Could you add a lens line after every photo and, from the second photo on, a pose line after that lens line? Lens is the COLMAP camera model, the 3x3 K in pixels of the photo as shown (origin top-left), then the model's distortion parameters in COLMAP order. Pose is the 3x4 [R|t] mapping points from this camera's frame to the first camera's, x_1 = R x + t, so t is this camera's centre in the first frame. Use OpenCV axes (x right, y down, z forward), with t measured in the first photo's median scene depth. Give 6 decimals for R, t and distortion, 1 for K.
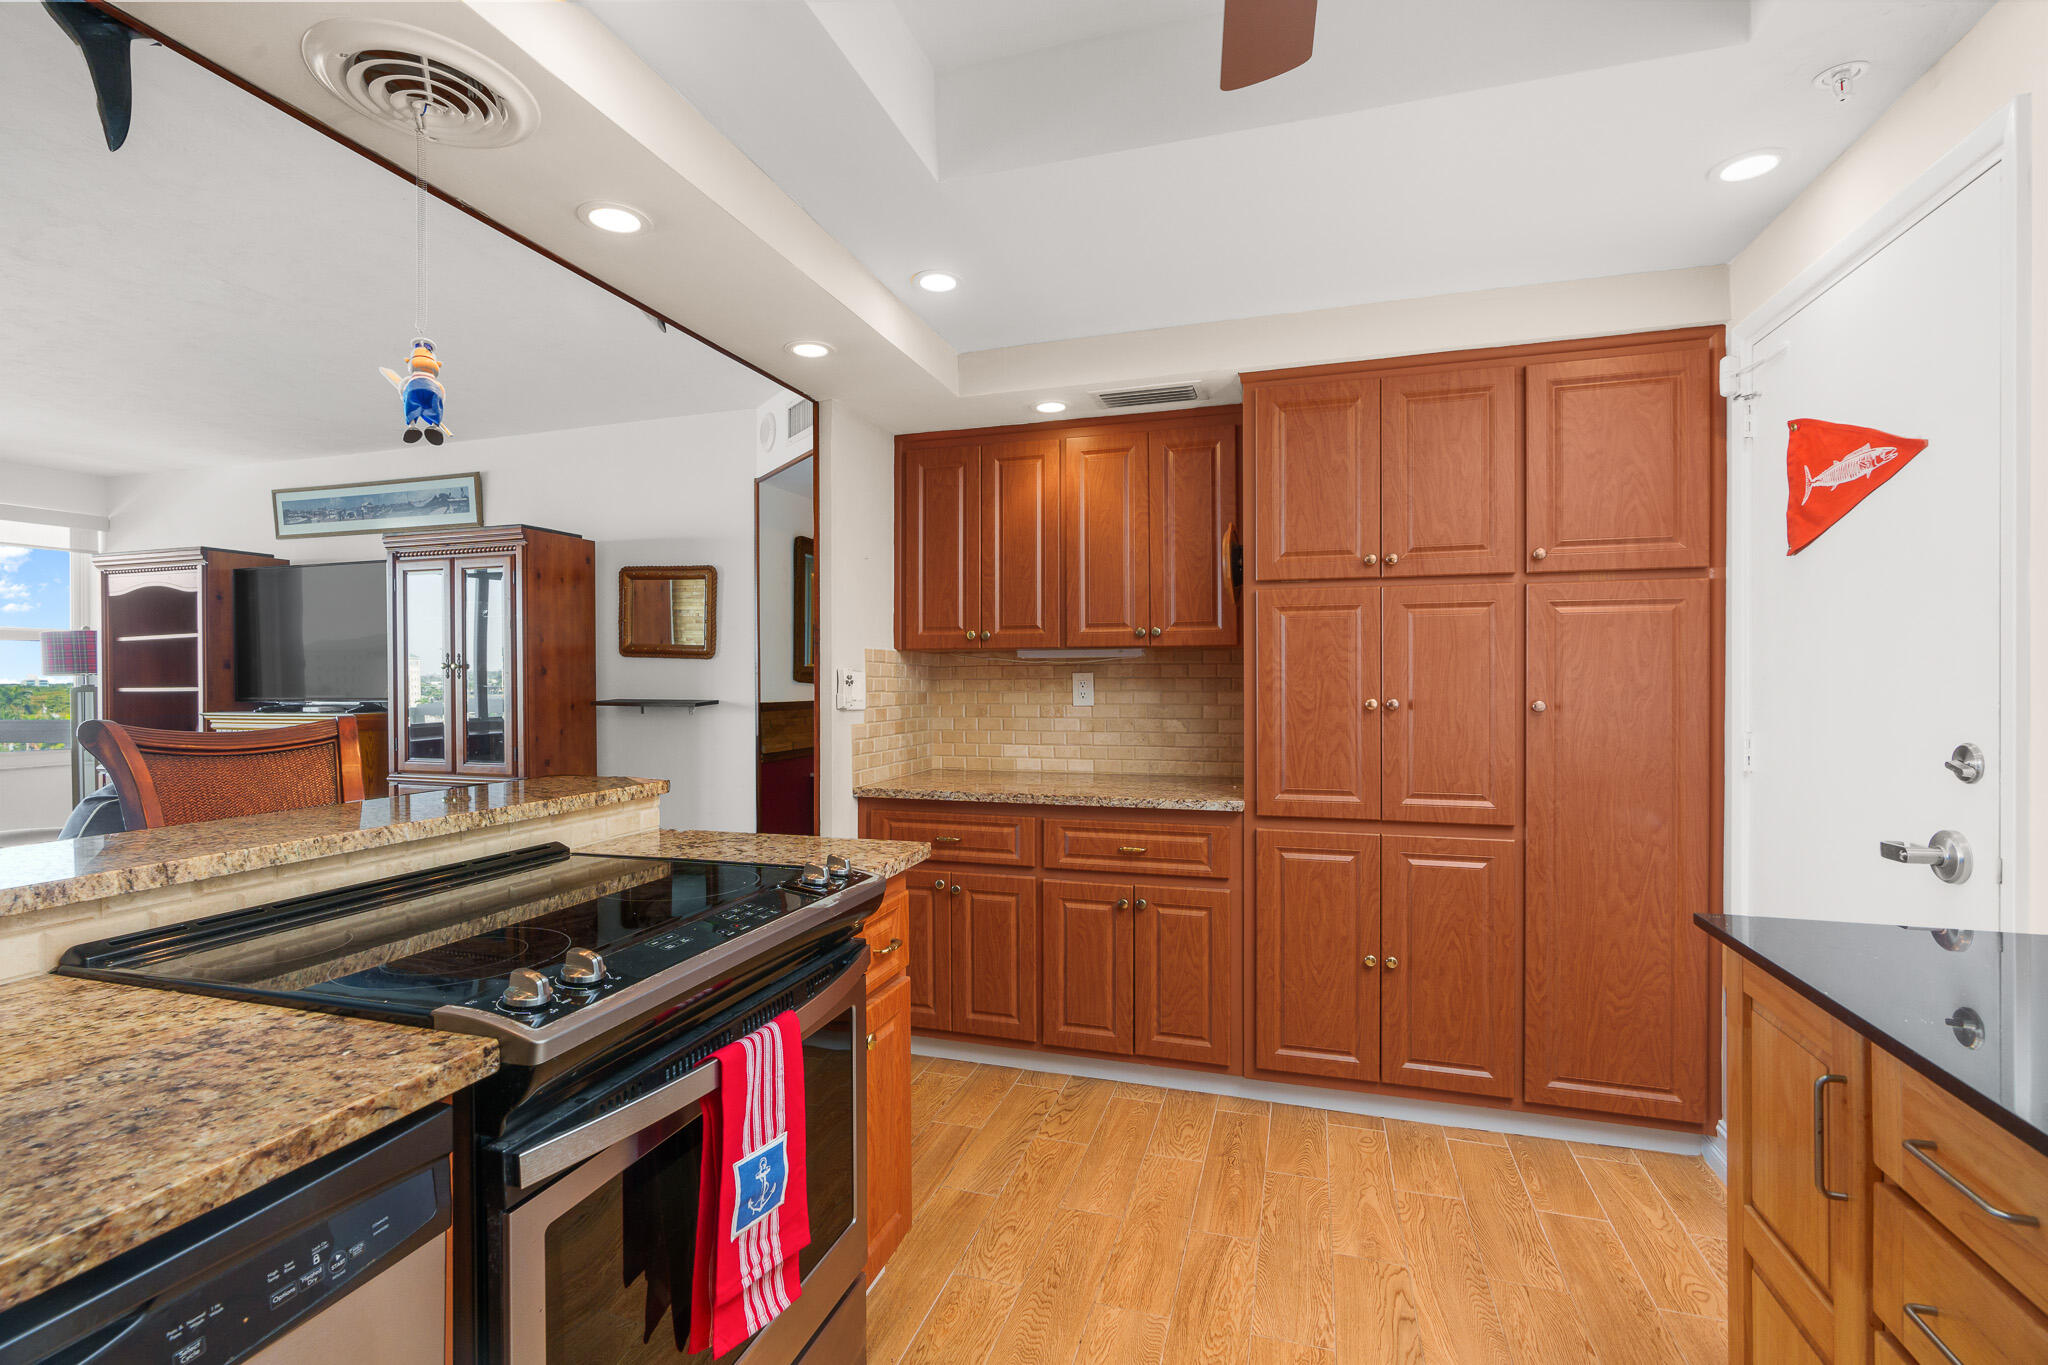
lens RADIAL K [[925.6, 0, 1020.8], [0, 925.6, 680.1], [0, 0, 1]] dist [-0.005854, 0.001744]
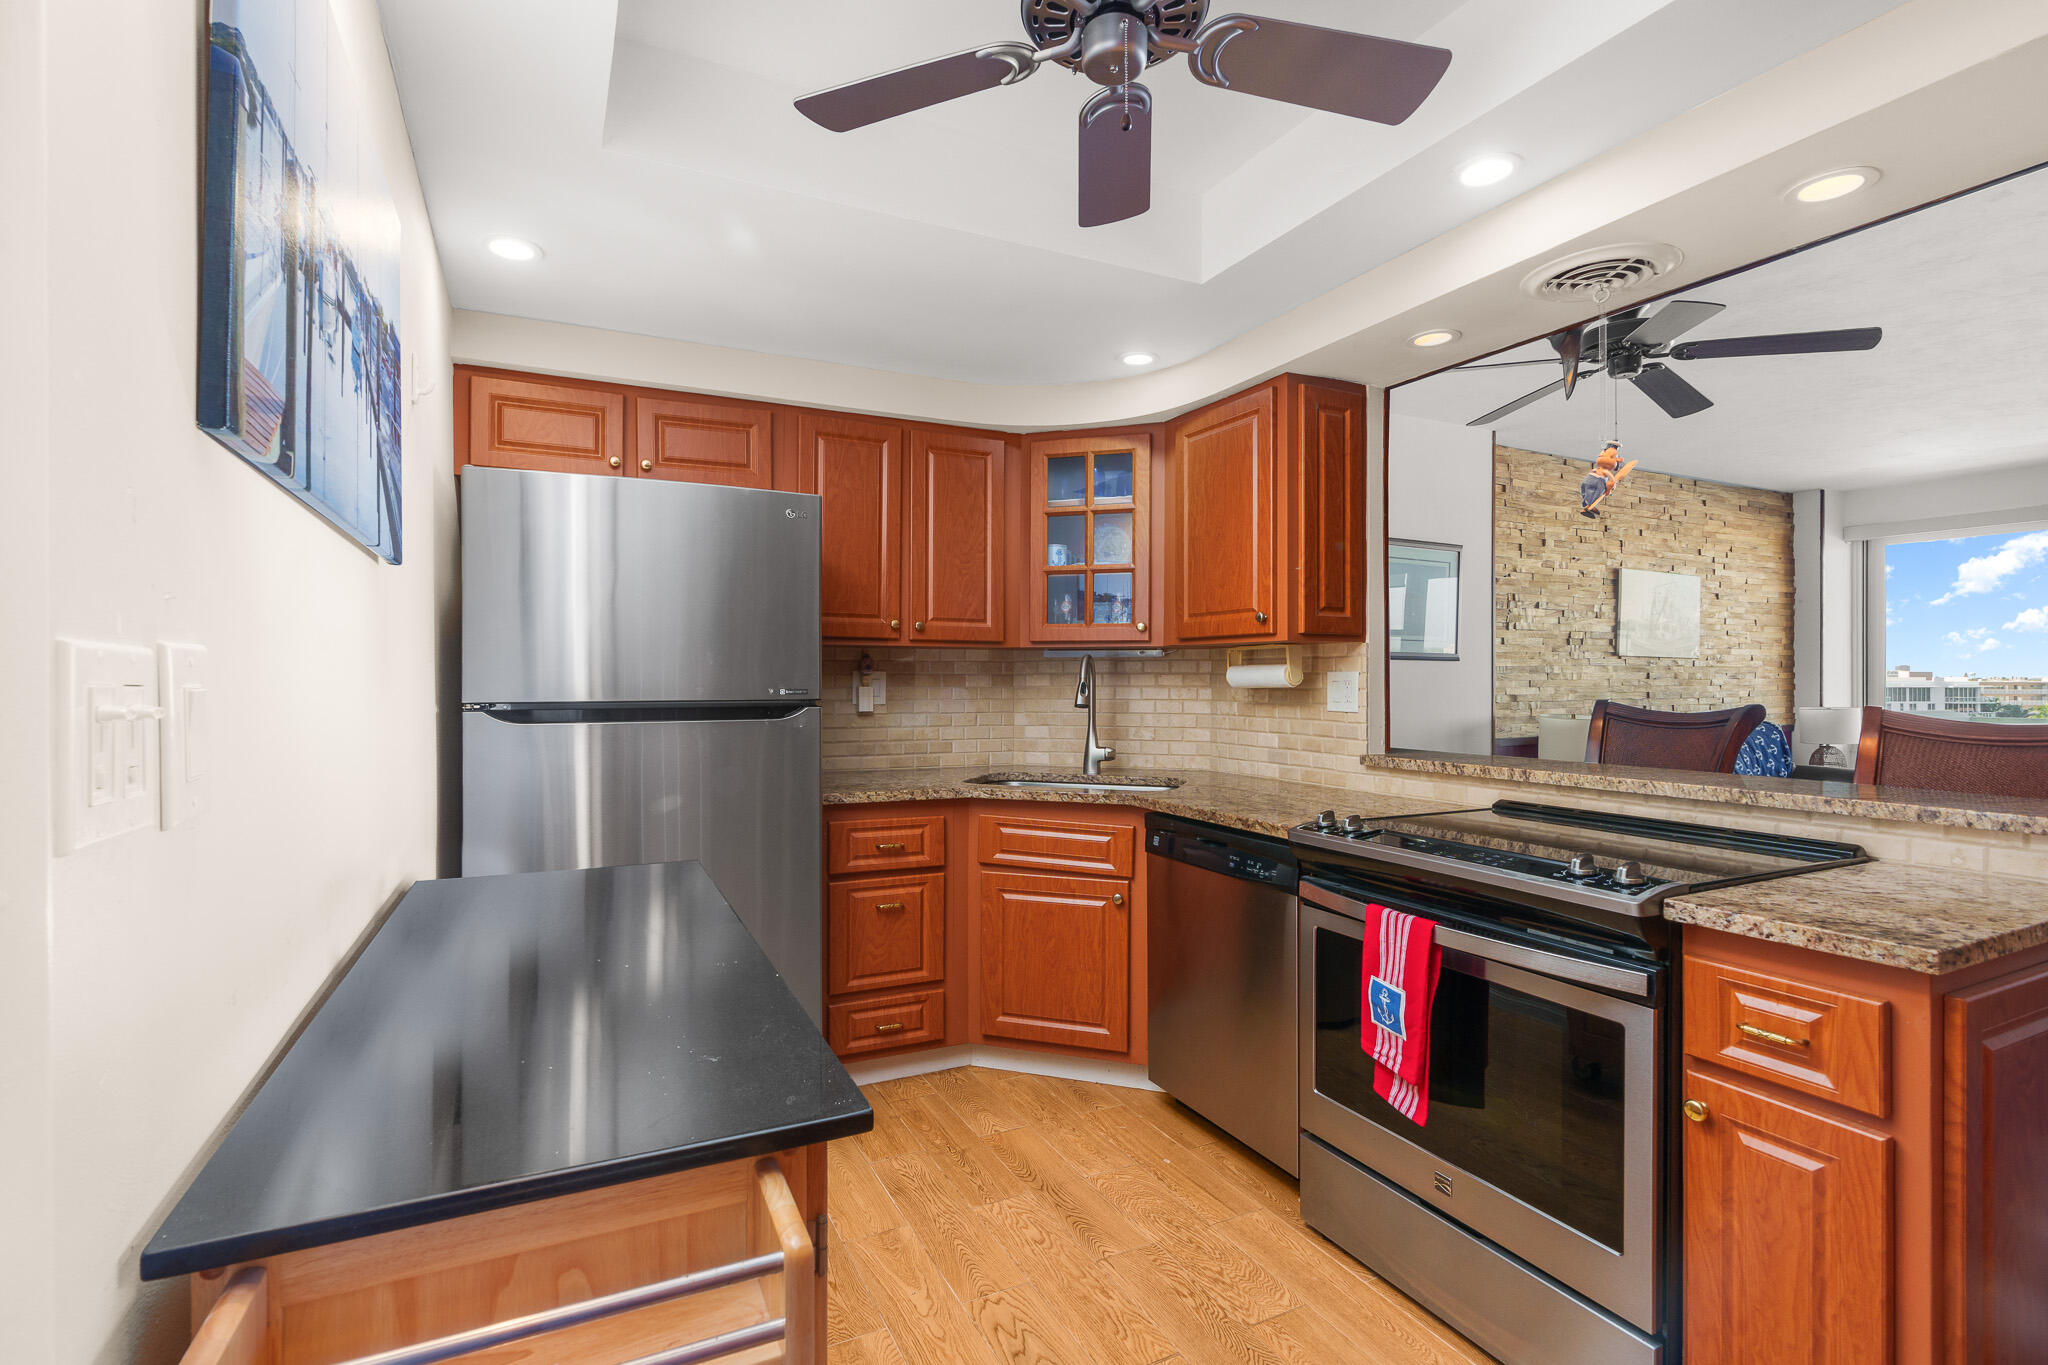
lens RADIAL K [[933.0, 0, 1027.6], [0, 933.0, 678.9], [0, 0, 1]] dist [-0.004672, 0.000287]
pose [[-0.721632, 0.004074, -0.692265, 0.549839], [0.000218, 0.999984, 0.005657, -0.002986], [0.692277, 0.003932, -0.721622, 0.762524]]
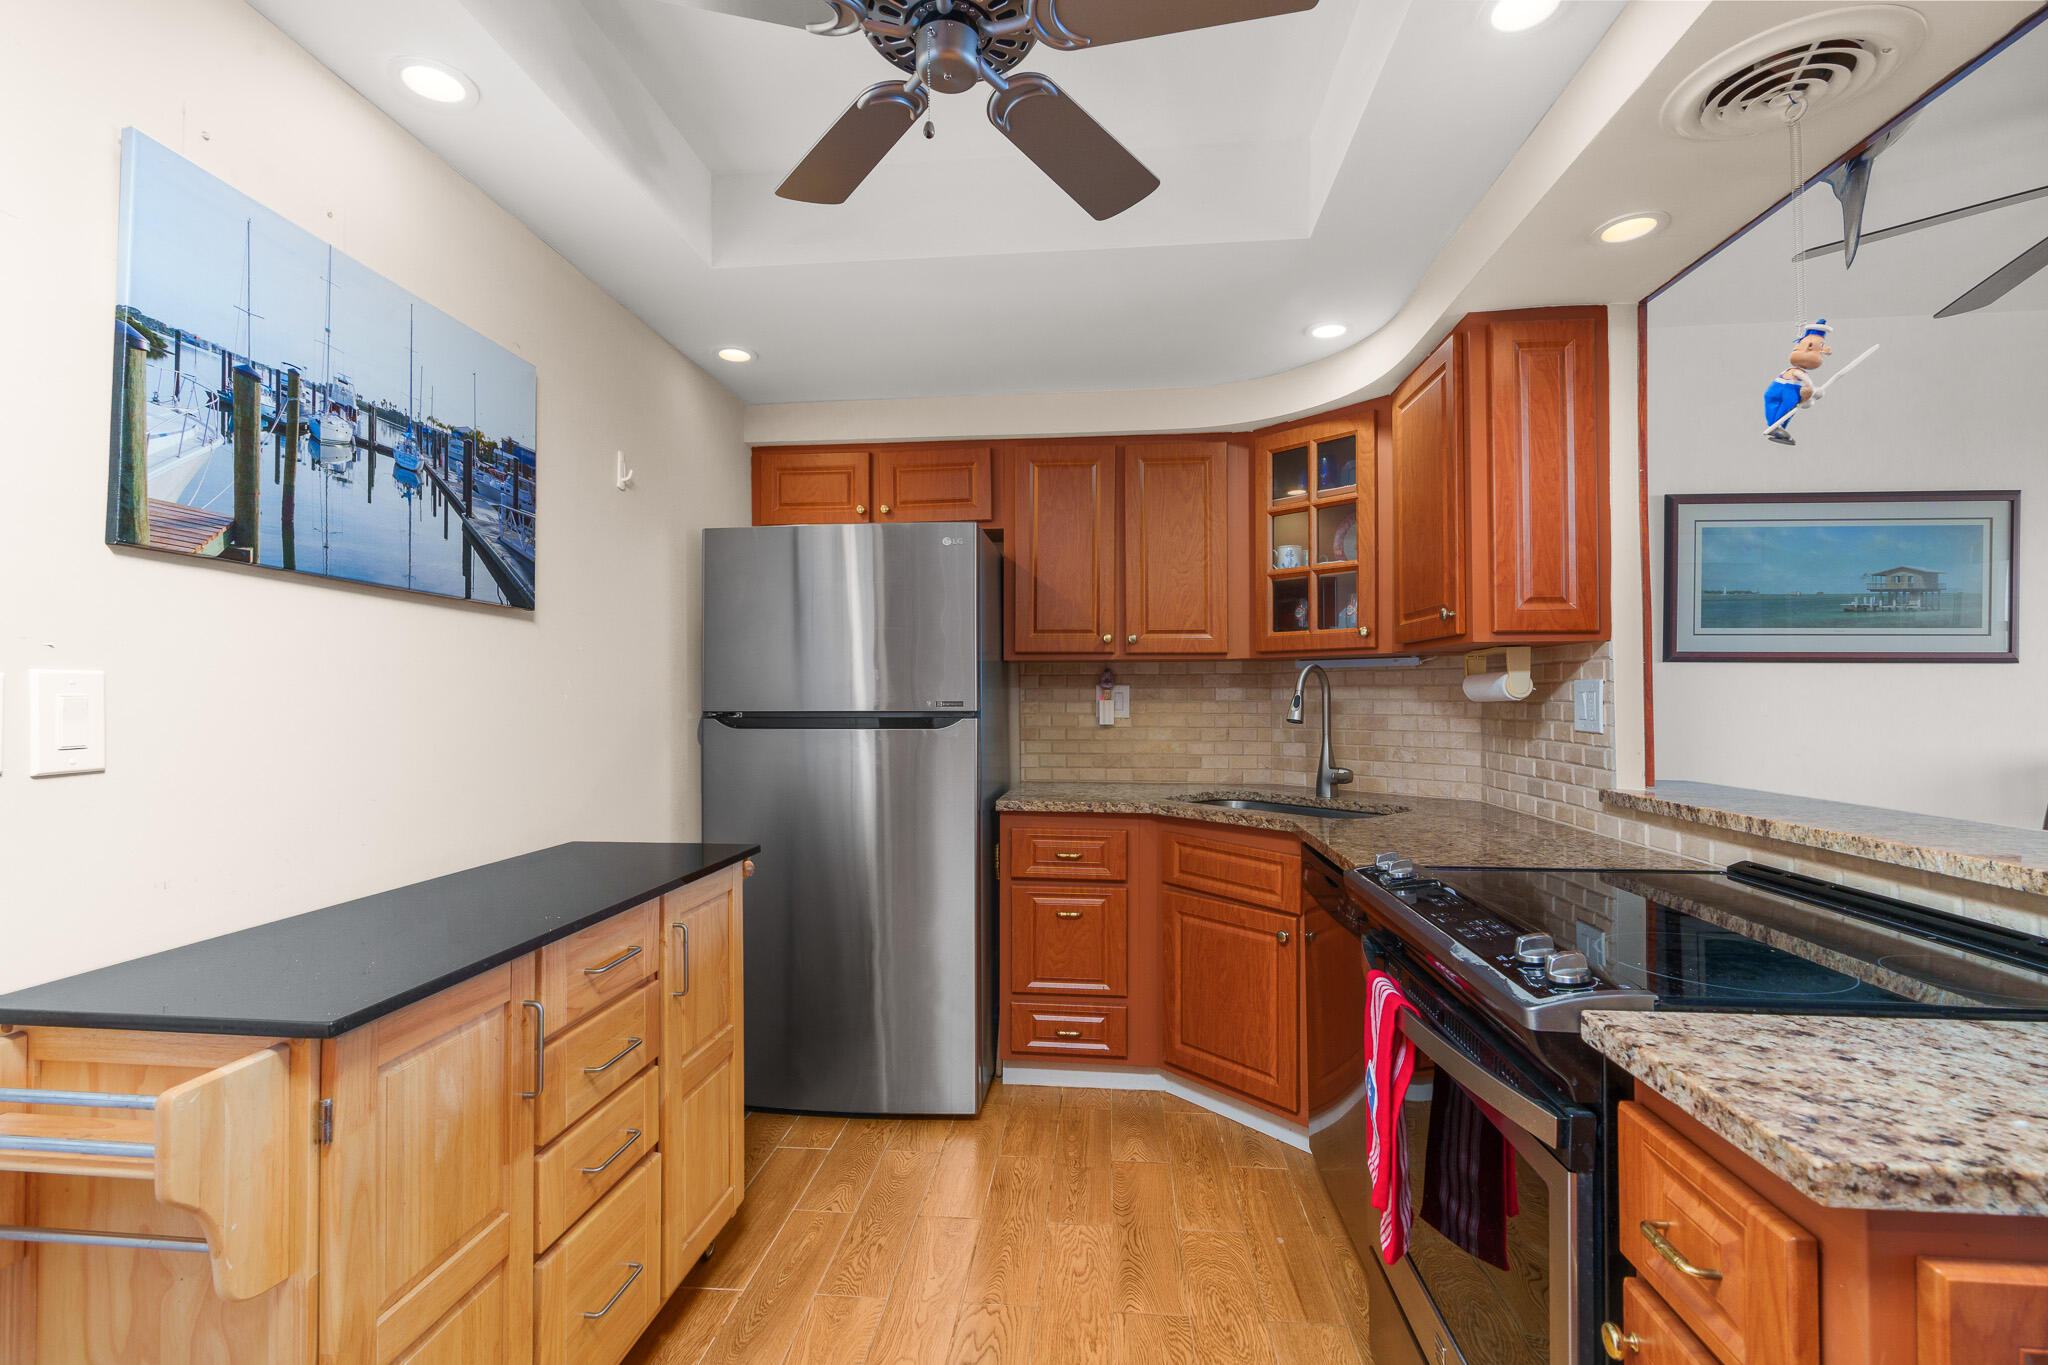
lens RADIAL K [[925.6, 0, 1020.8], [0, 925.6, 680.1], [0, 0, 1]] dist [-0.005854, 0.001744]
pose [[-0.977721, 0.003474, -0.209881, 0.188885], [0.006218, 0.999904, -0.012412, 0.002052], [0.209817, -0.013441, -0.977648, 0.942806]]
